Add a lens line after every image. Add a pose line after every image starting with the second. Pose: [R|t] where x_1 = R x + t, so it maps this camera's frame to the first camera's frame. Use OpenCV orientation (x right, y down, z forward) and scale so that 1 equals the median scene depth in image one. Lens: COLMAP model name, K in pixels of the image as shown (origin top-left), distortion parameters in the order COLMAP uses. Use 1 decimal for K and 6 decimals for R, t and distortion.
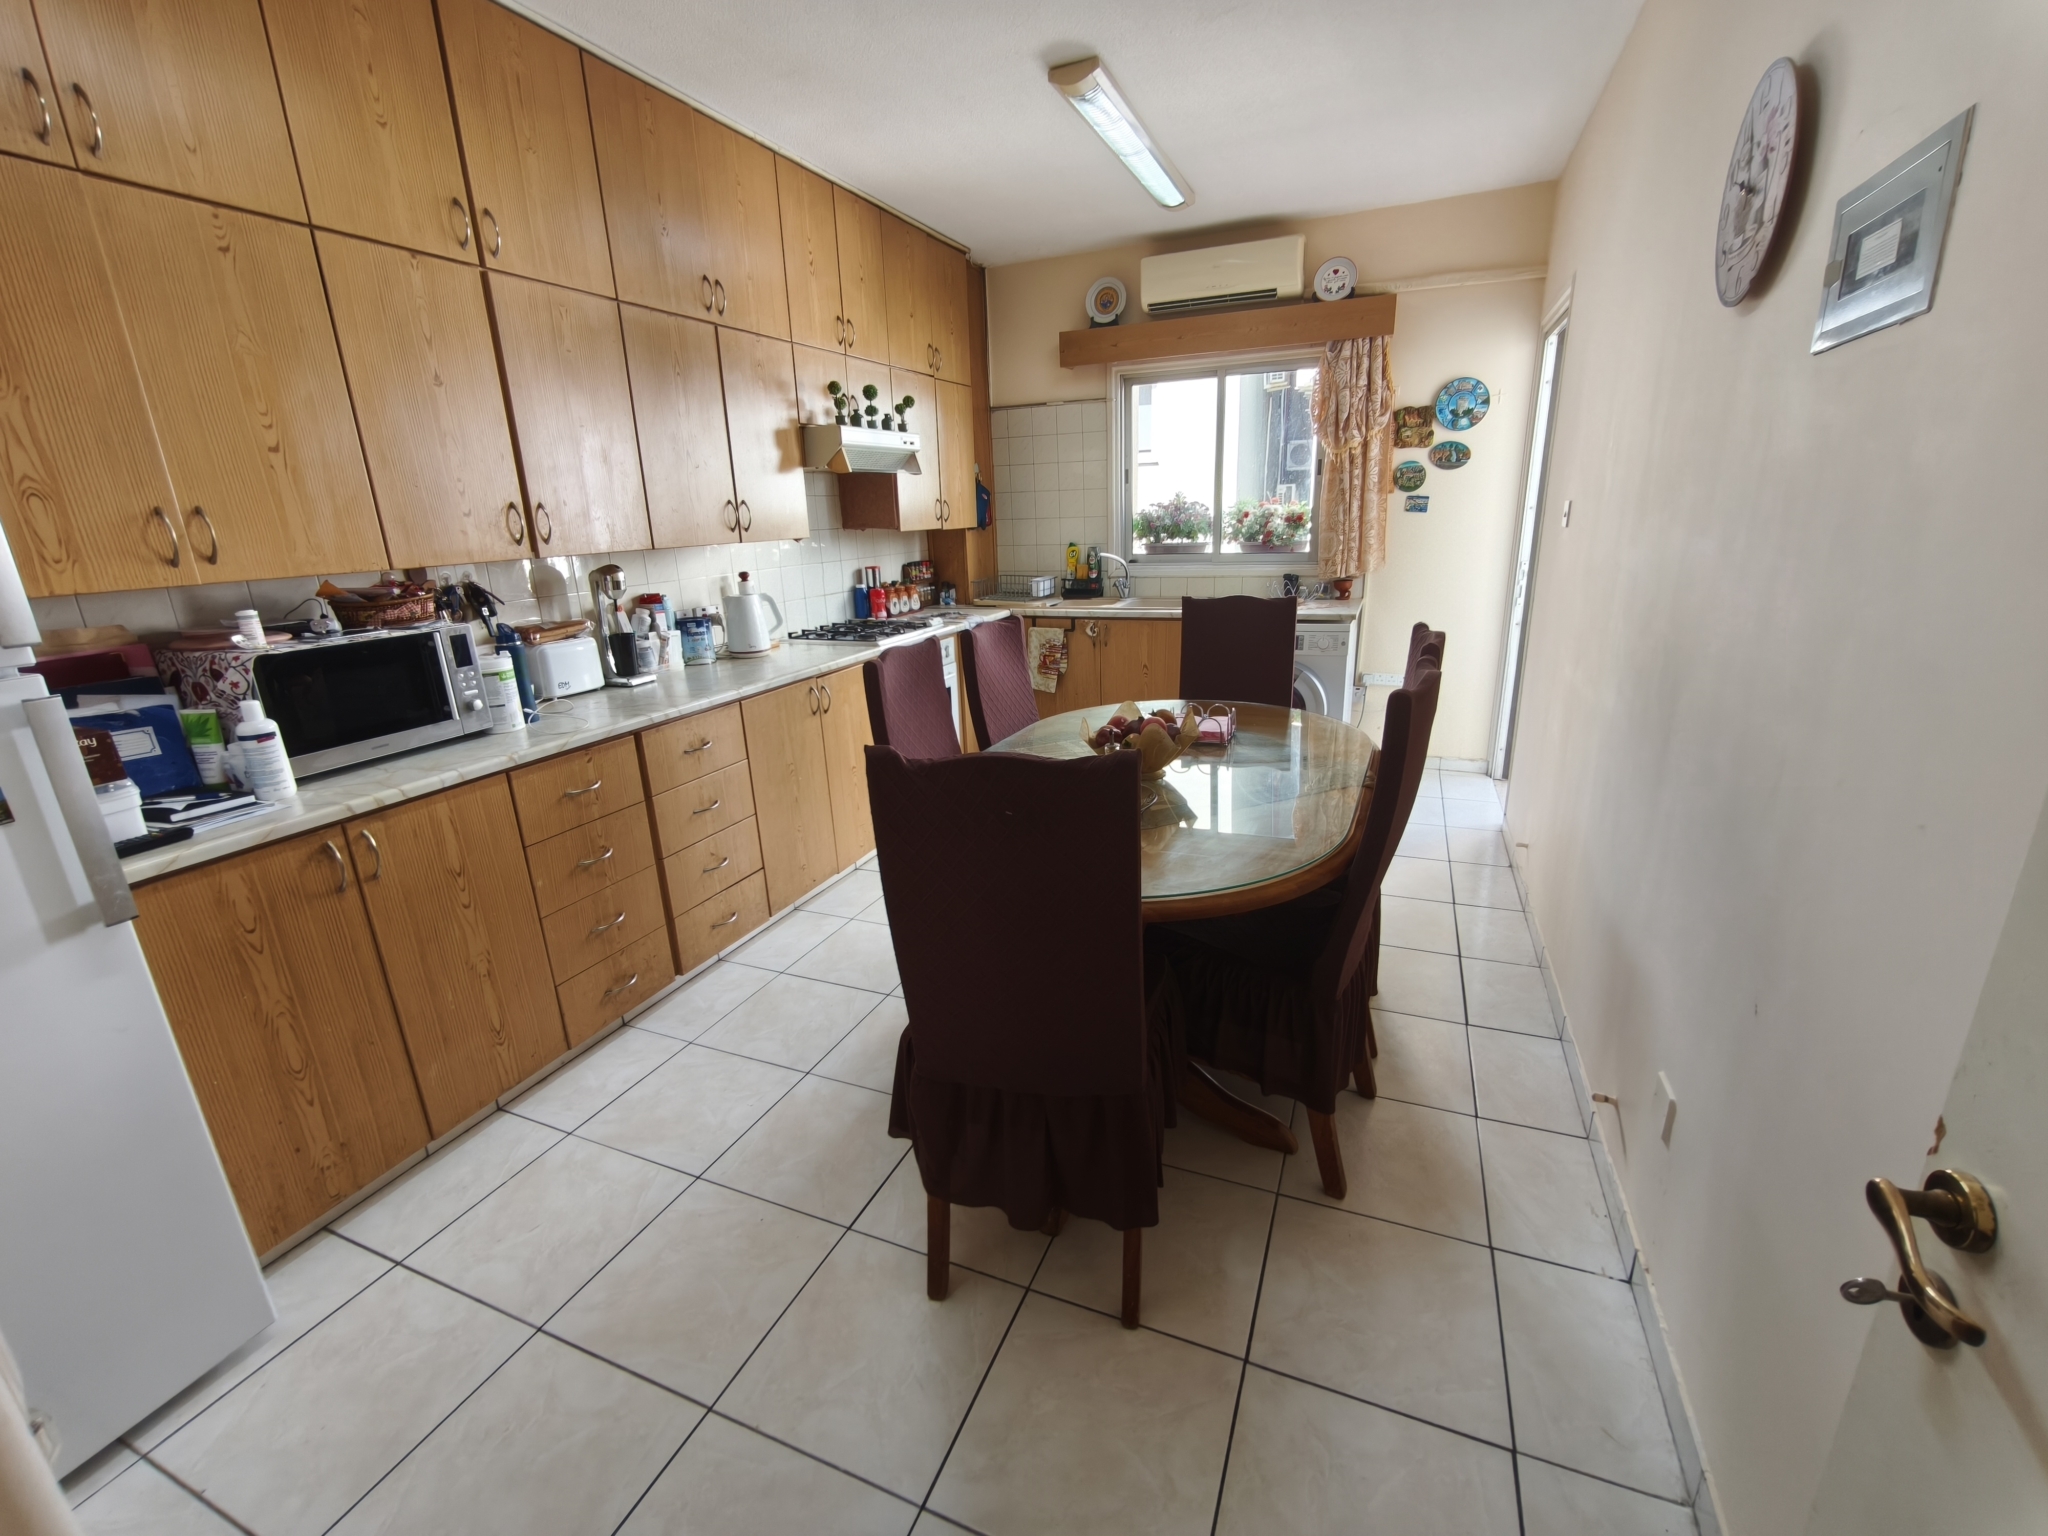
lens RADIAL K [[869.1, 0, 1027.3], [0, 869.1, 769.5], [0, 0, 1]] dist [-0.002088, 0.000776]
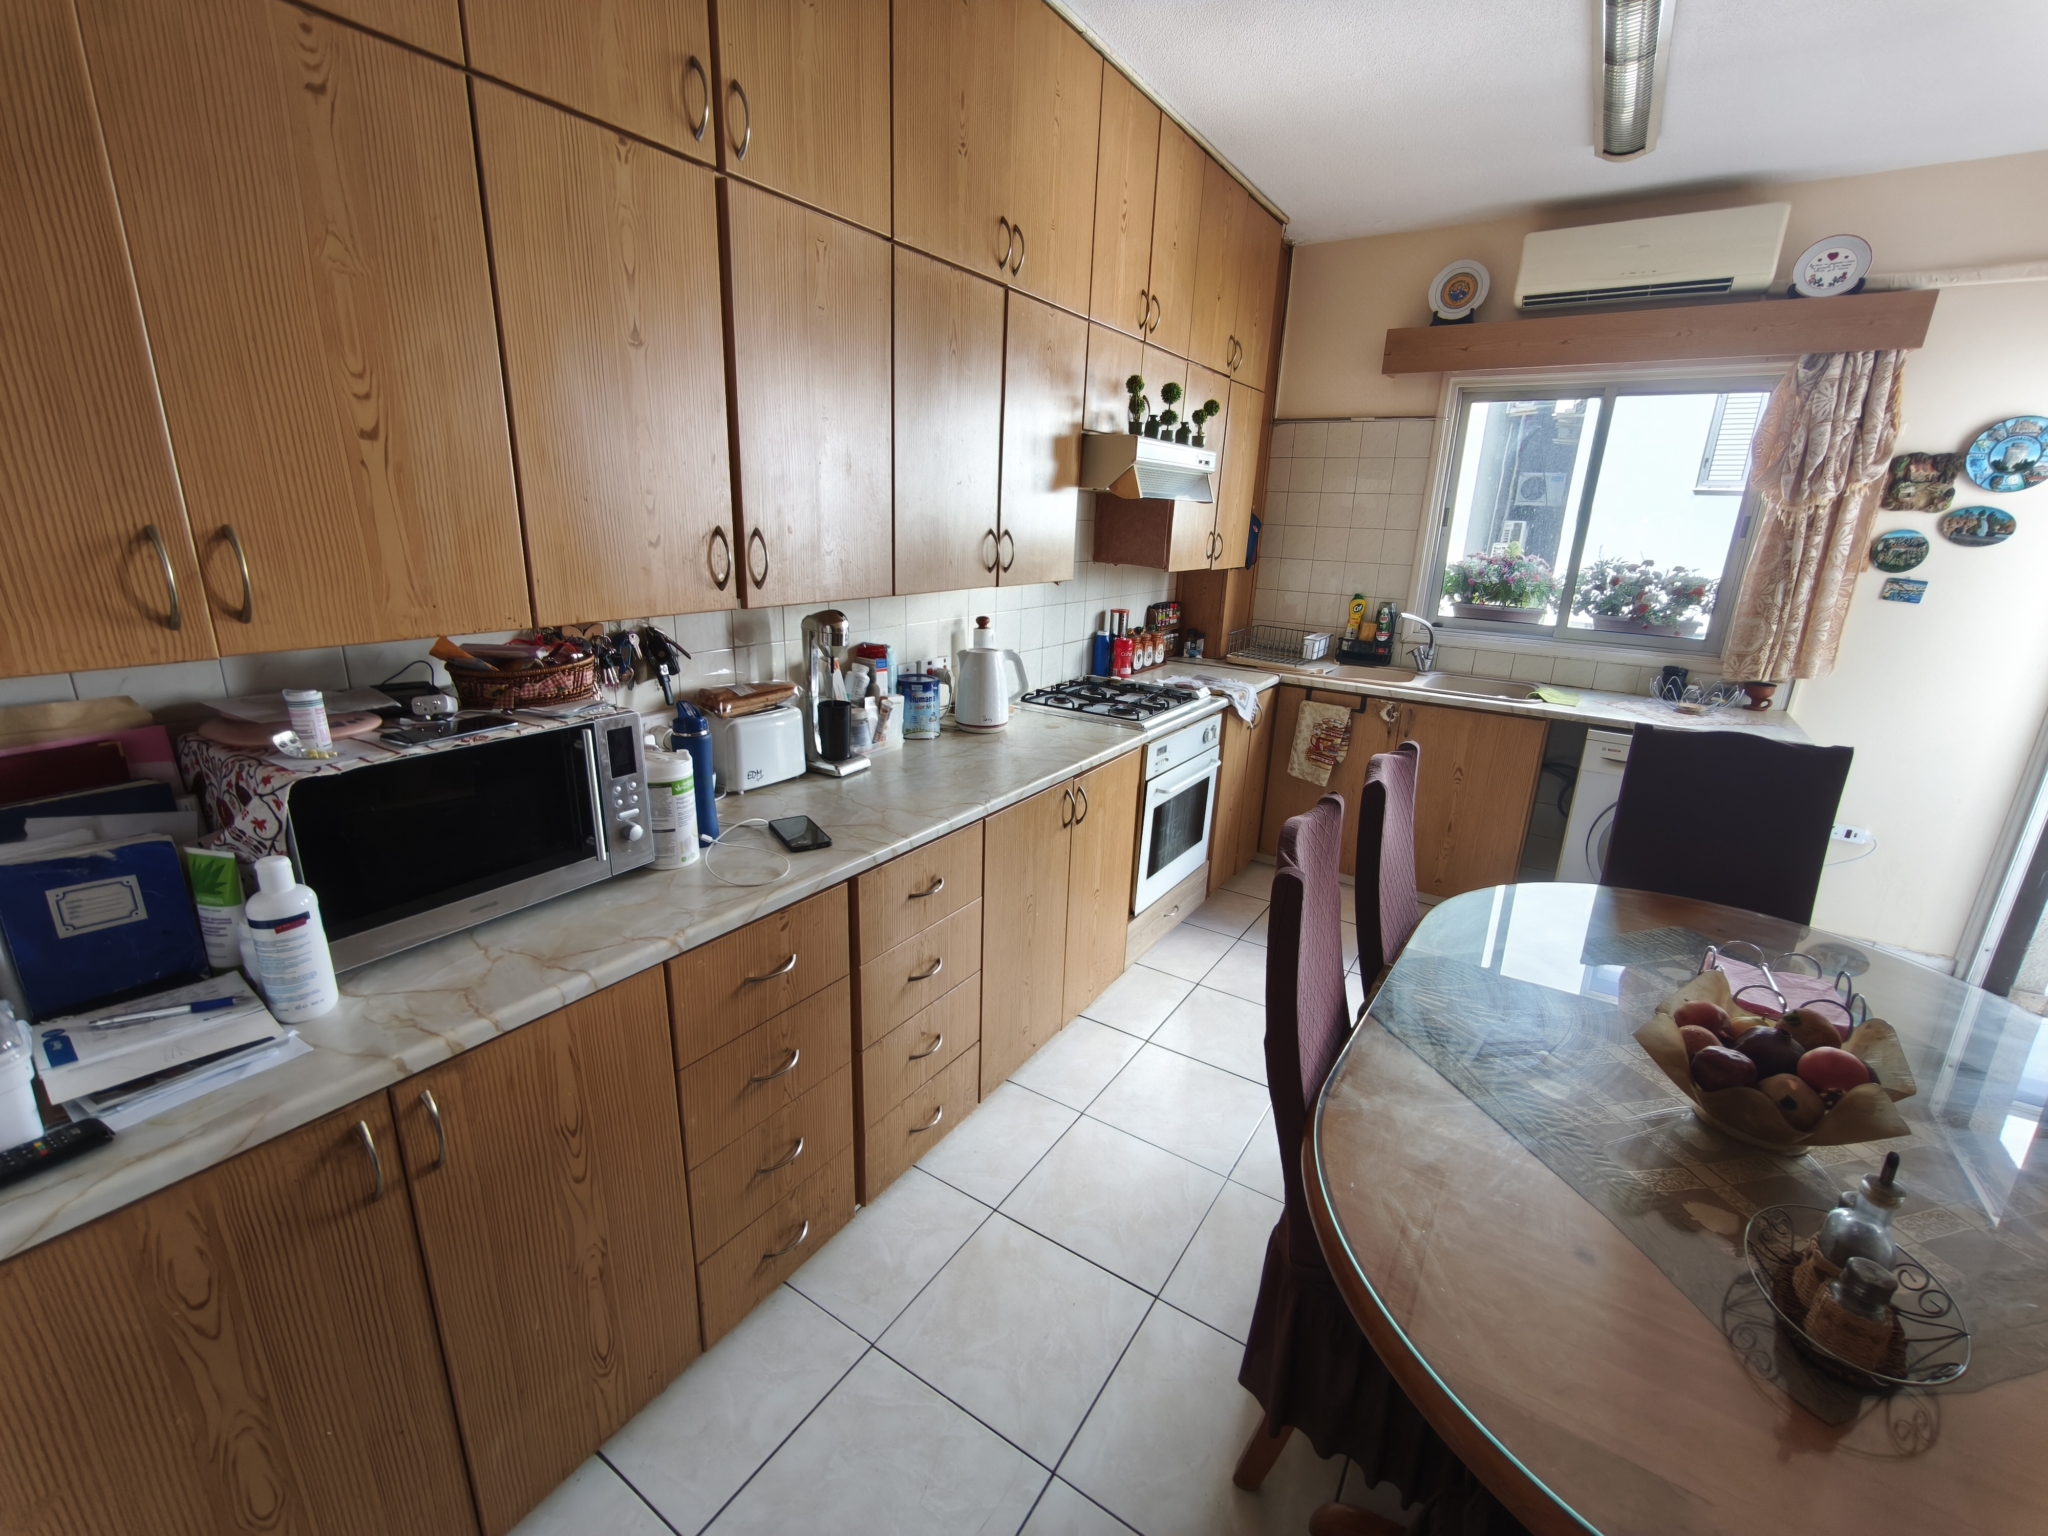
lens RADIAL K [[869.1, 0, 1027.3], [0, 869.1, 769.5], [0, 0, 1]] dist [-0.002088, 0.000776]
pose [[0.981857, 0.115791, -0.150167, -0.187330], [-0.116587, 0.993174, 0.003521, -0.120132], [0.149550, 0.014050, 0.988654, 0.295943]]
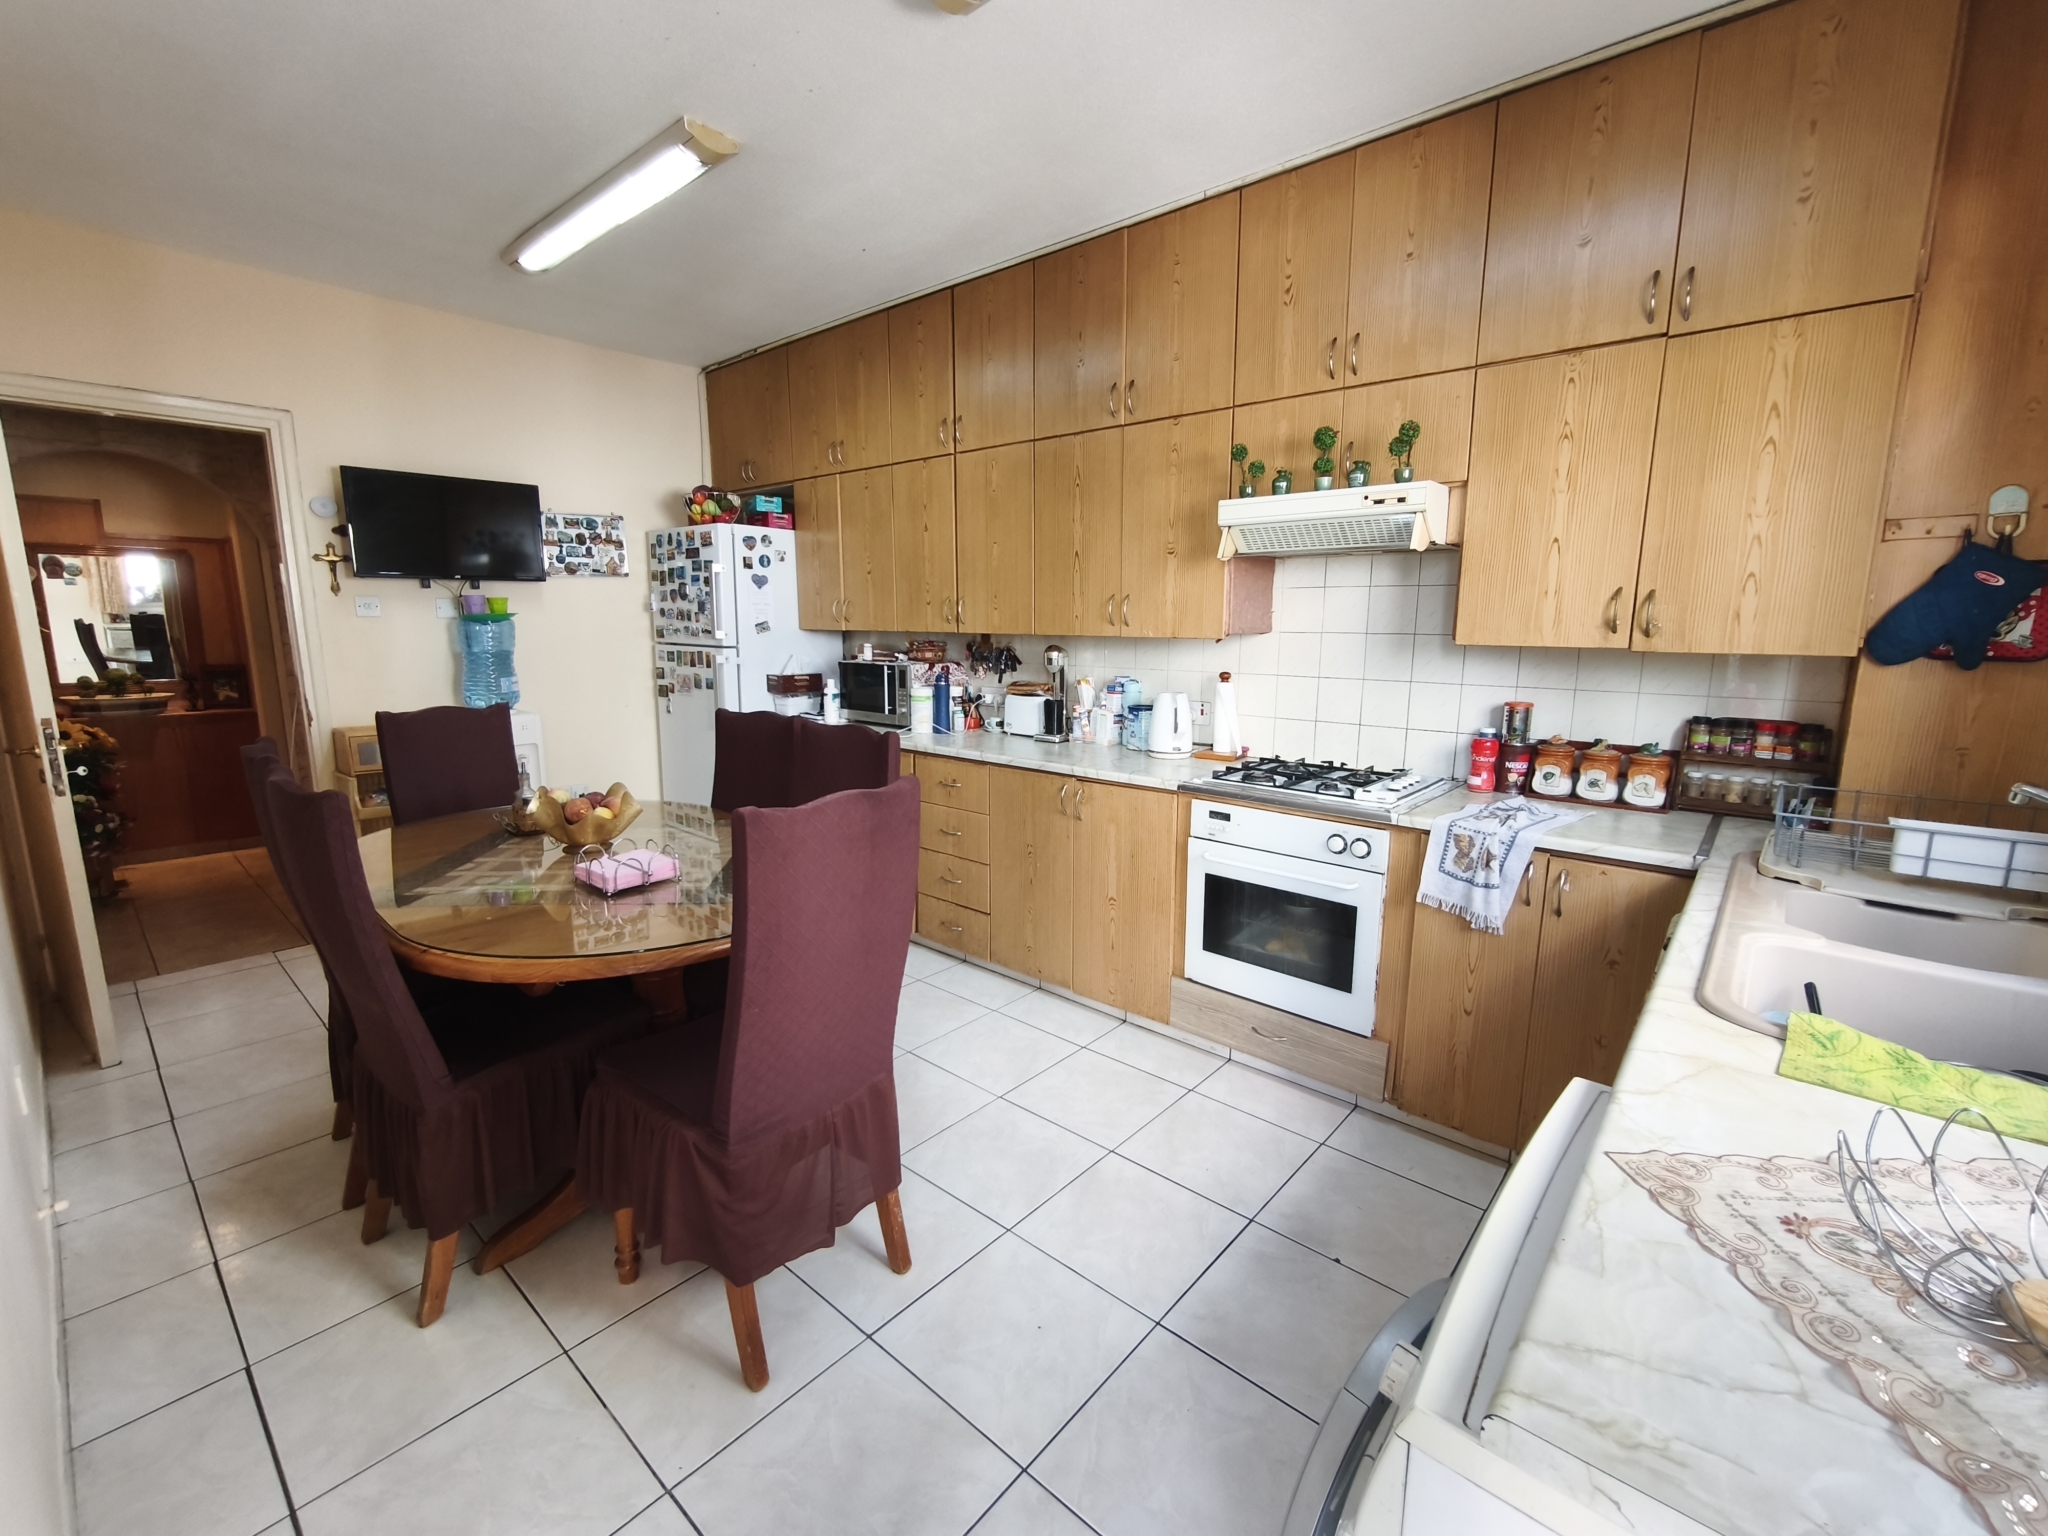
lens RADIAL K [[869.1, 0, 1027.3], [0, 869.1, 769.5], [0, 0, 1]] dist [-0.002088, 0.000776]
pose [[-0.312784, 0.191751, -0.930268, 0.702560], [-0.273000, 0.919934, 0.281412, -0.398491], [0.909746, 0.341985, -0.235392, 1.277952]]
